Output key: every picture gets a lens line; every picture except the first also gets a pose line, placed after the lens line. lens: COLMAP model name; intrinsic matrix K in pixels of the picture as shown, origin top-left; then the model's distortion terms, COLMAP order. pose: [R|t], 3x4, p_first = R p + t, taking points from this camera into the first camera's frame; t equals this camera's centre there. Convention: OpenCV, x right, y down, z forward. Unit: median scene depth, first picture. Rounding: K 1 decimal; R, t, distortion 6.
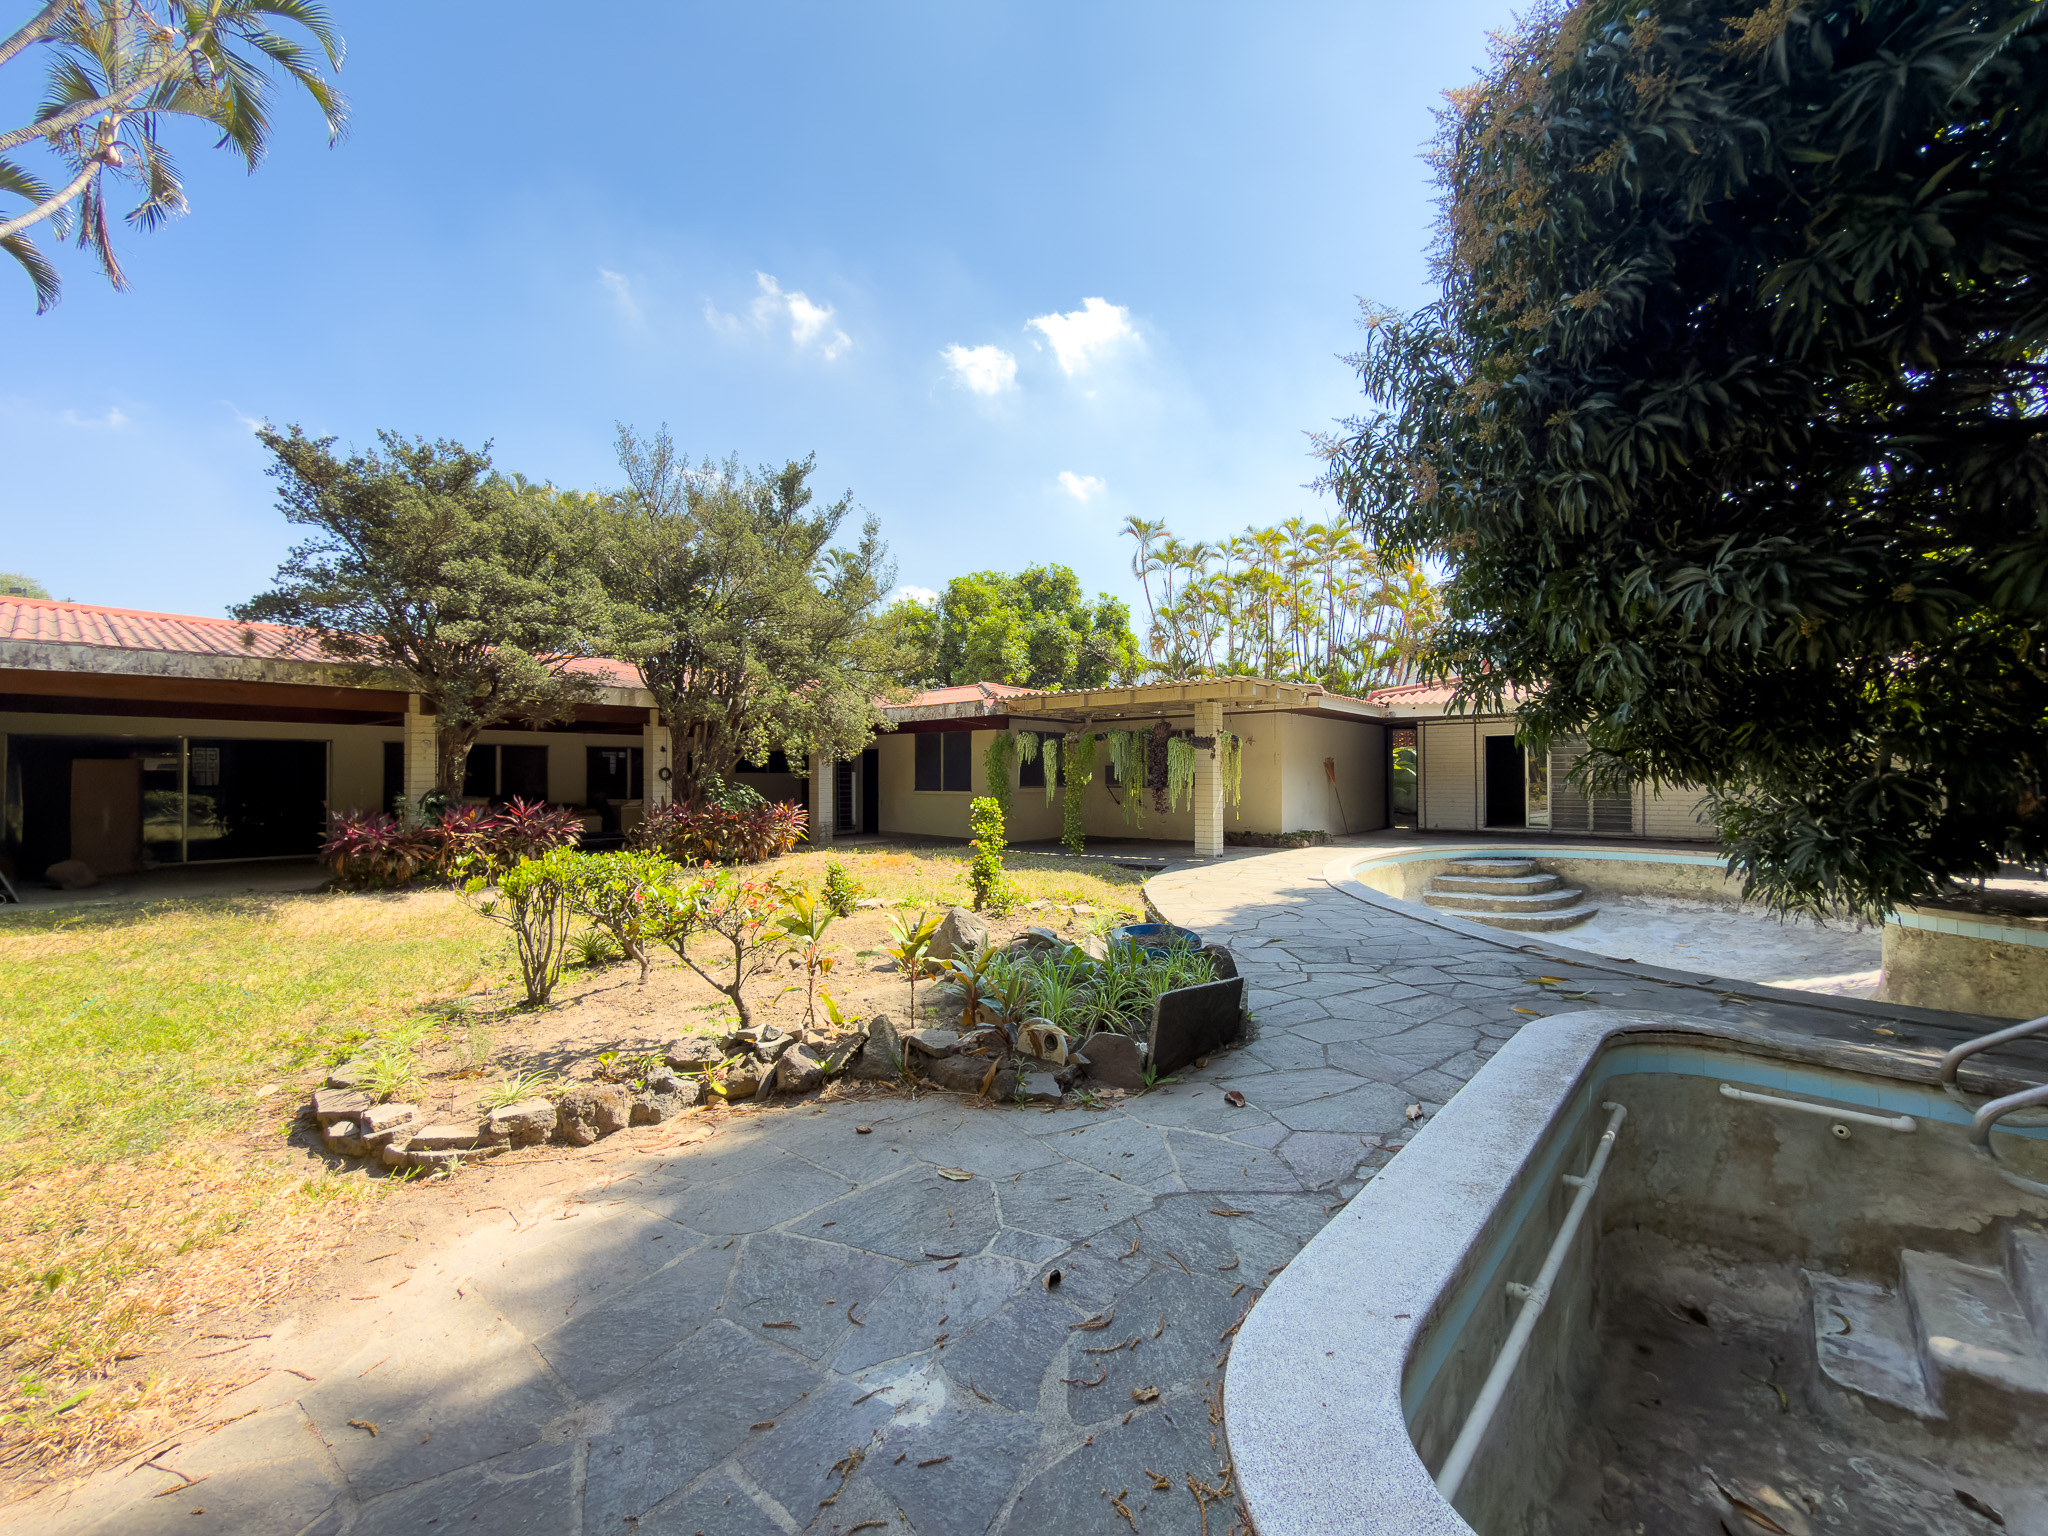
lens RADIAL K [[818.3, 0, 1027.1], [0, 818.3, 769.2], [0, 0, 1]] dist [-0.000038, 0.000138]
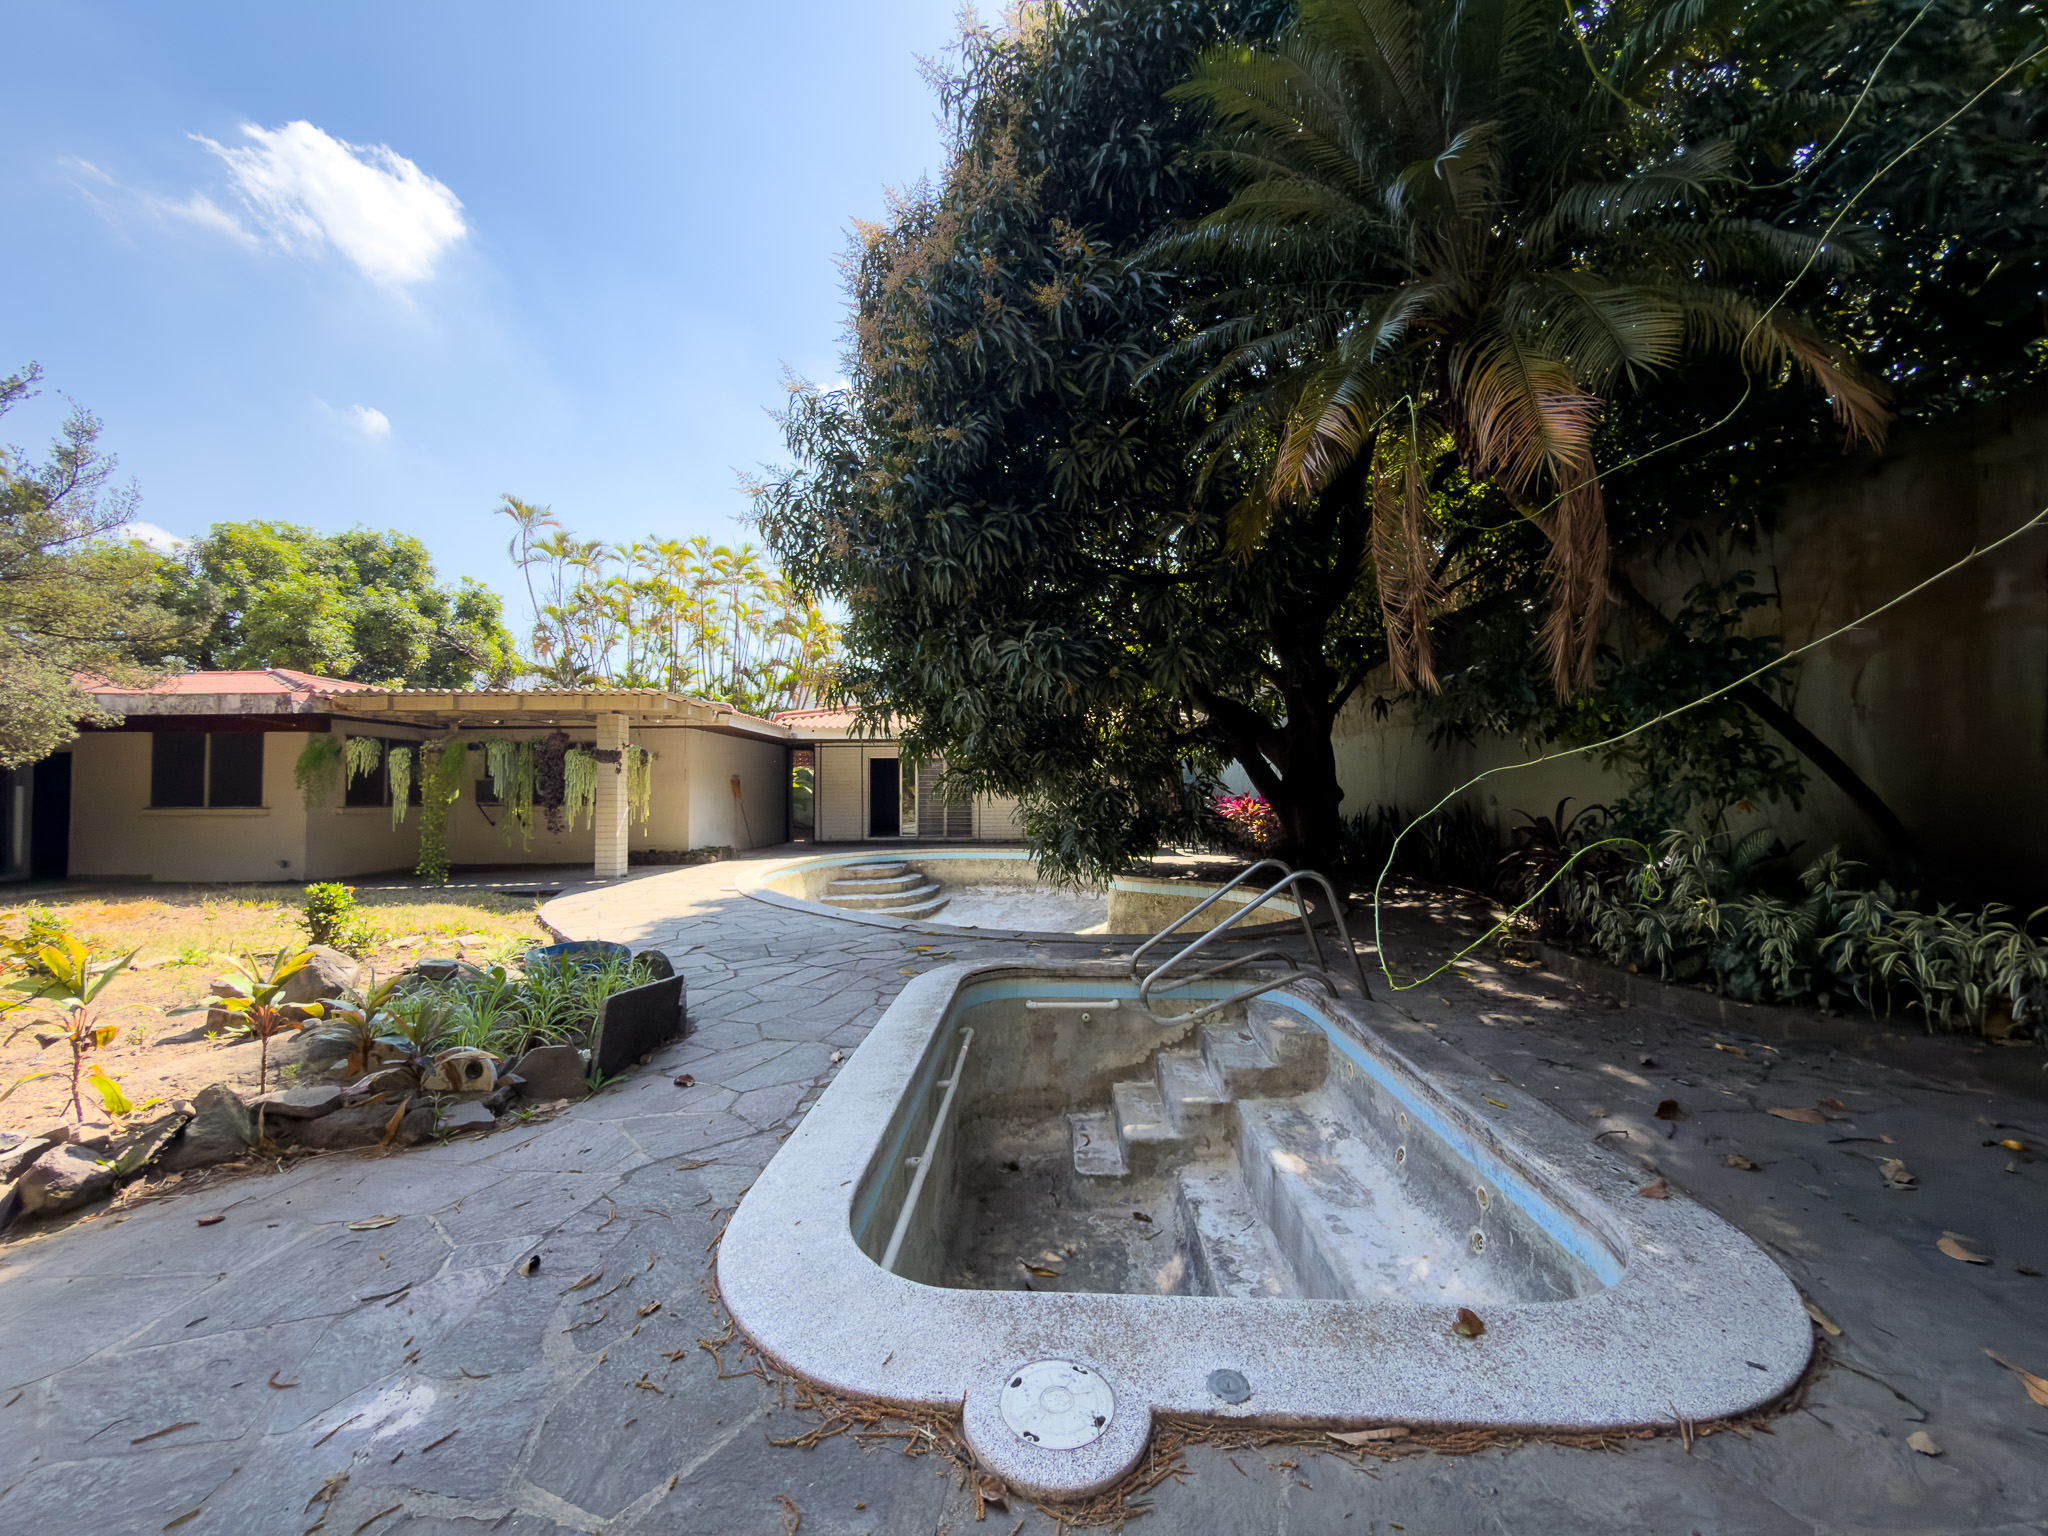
lens RADIAL K [[818.3, 0, 1027.1], [0, 818.3, 769.2], [0, 0, 1]] dist [-0.000038, 0.000138]
pose [[0.760865, 0.018417, 0.648649, -0.070216], [-0.003136, 0.999690, -0.024706, 0.010641], [-0.648903, 0.016764, 0.760687, -0.077659]]
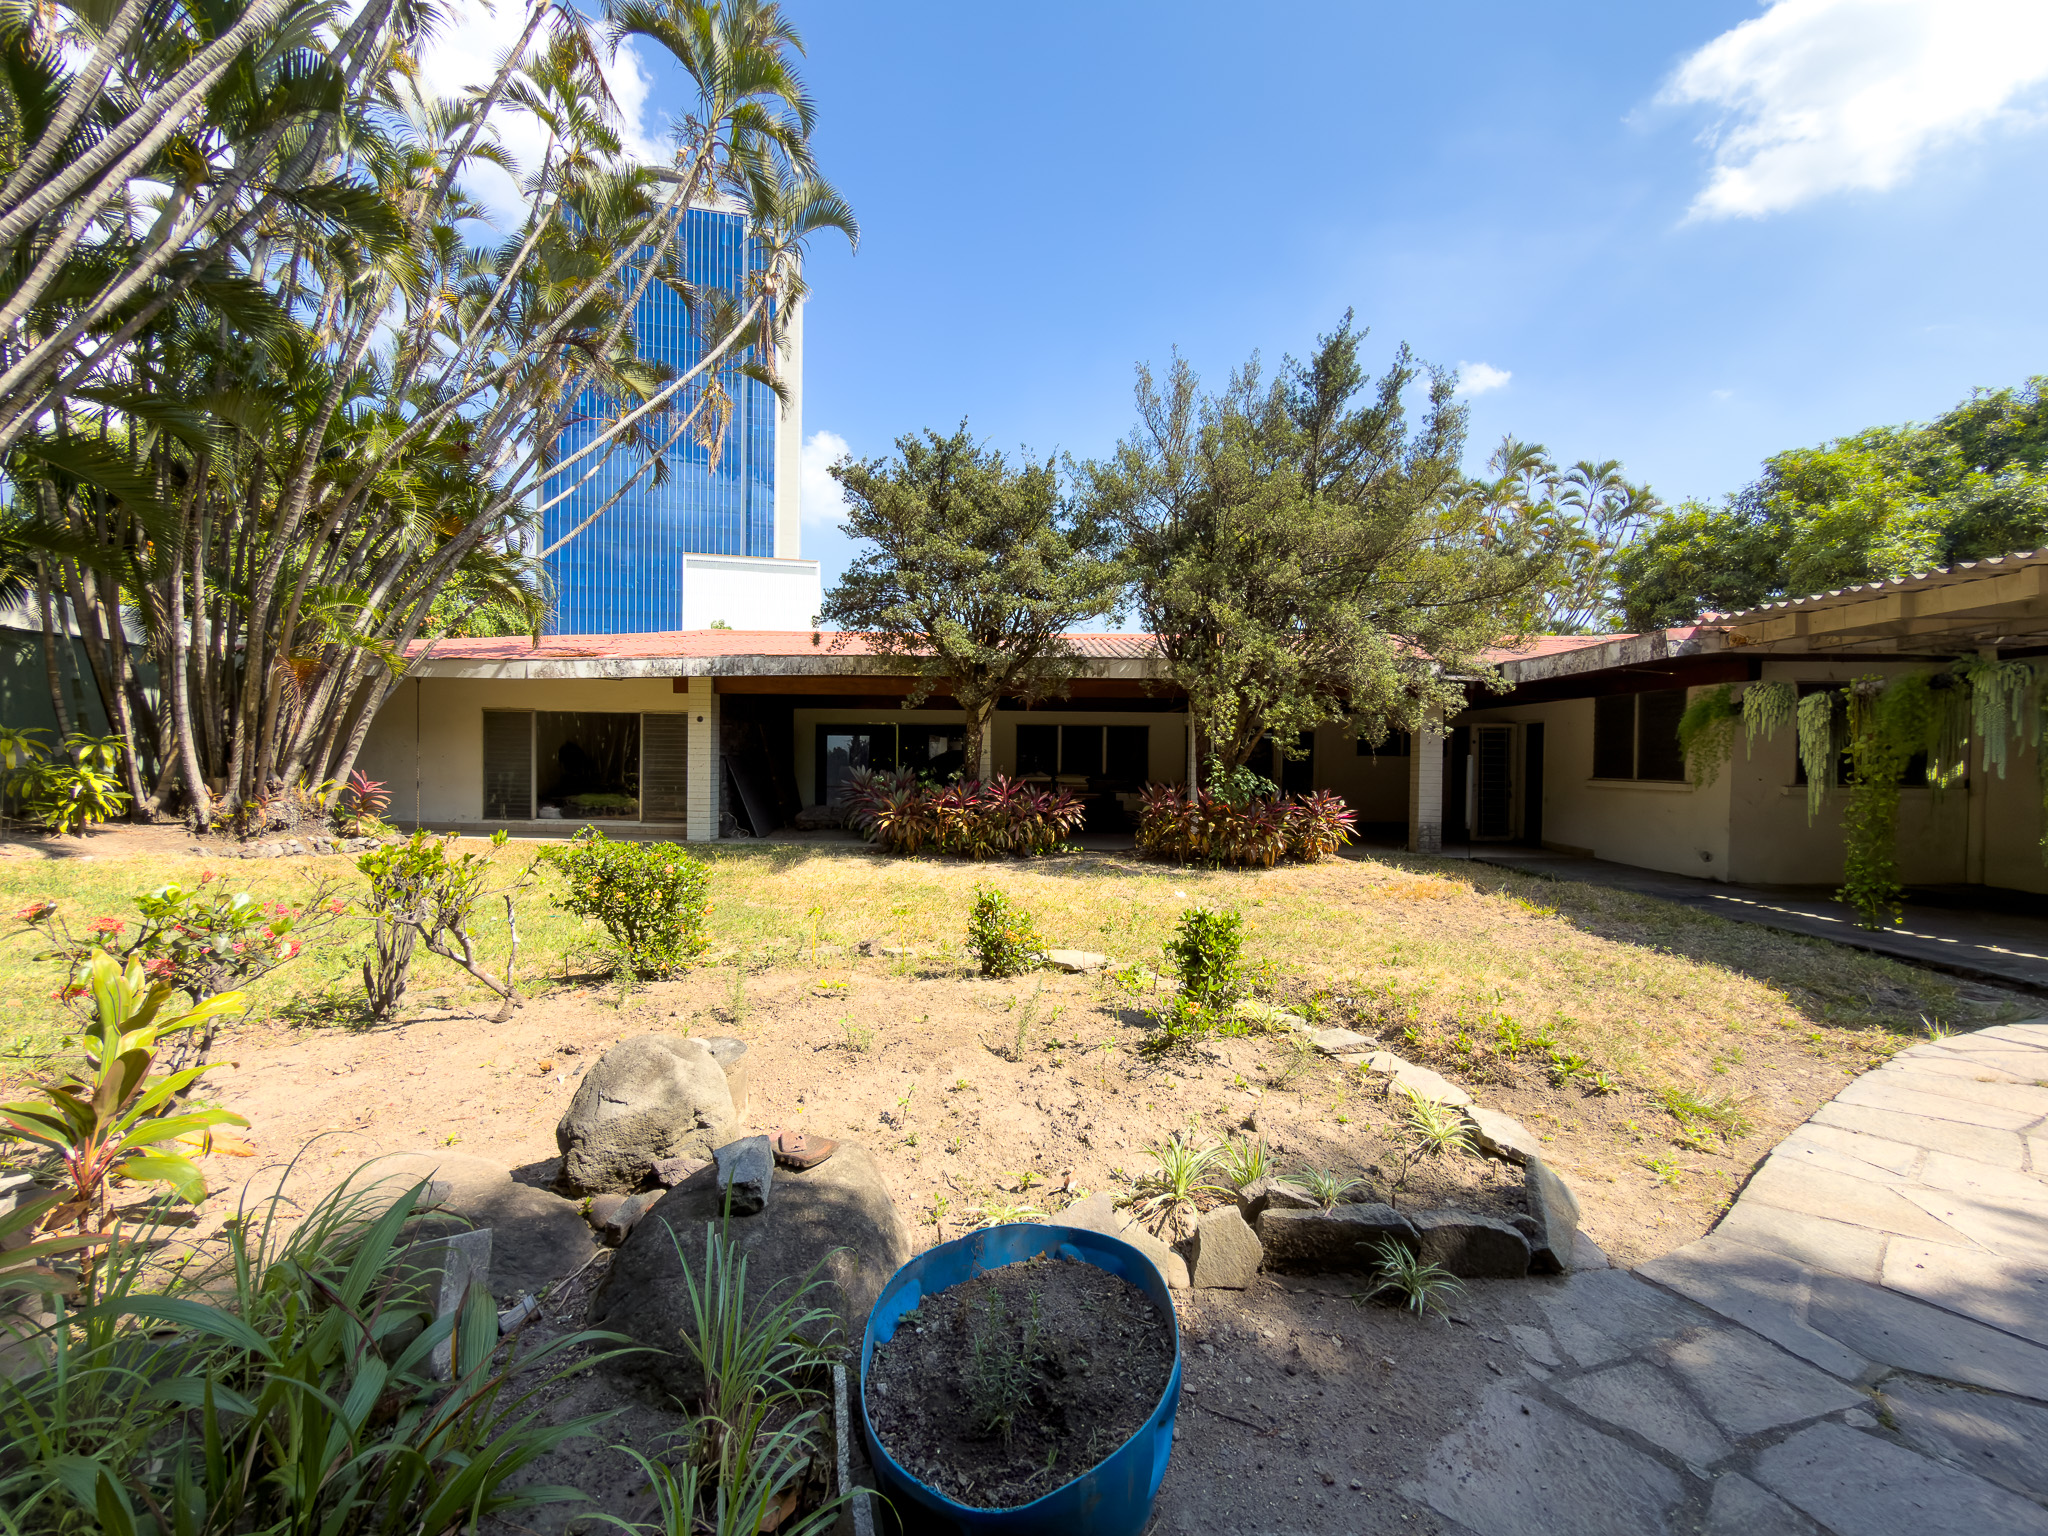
lens RADIAL K [[818.3, 0, 1027.1], [0, 818.3, 769.2], [0, 0, 1]] dist [-0.000038, 0.000138]
pose [[0.607352, 0.022689, -0.794109, 0.373553], [-0.008069, 0.999717, 0.022392, 0.009873], [0.794392, -0.007192, 0.607363, 0.833801]]
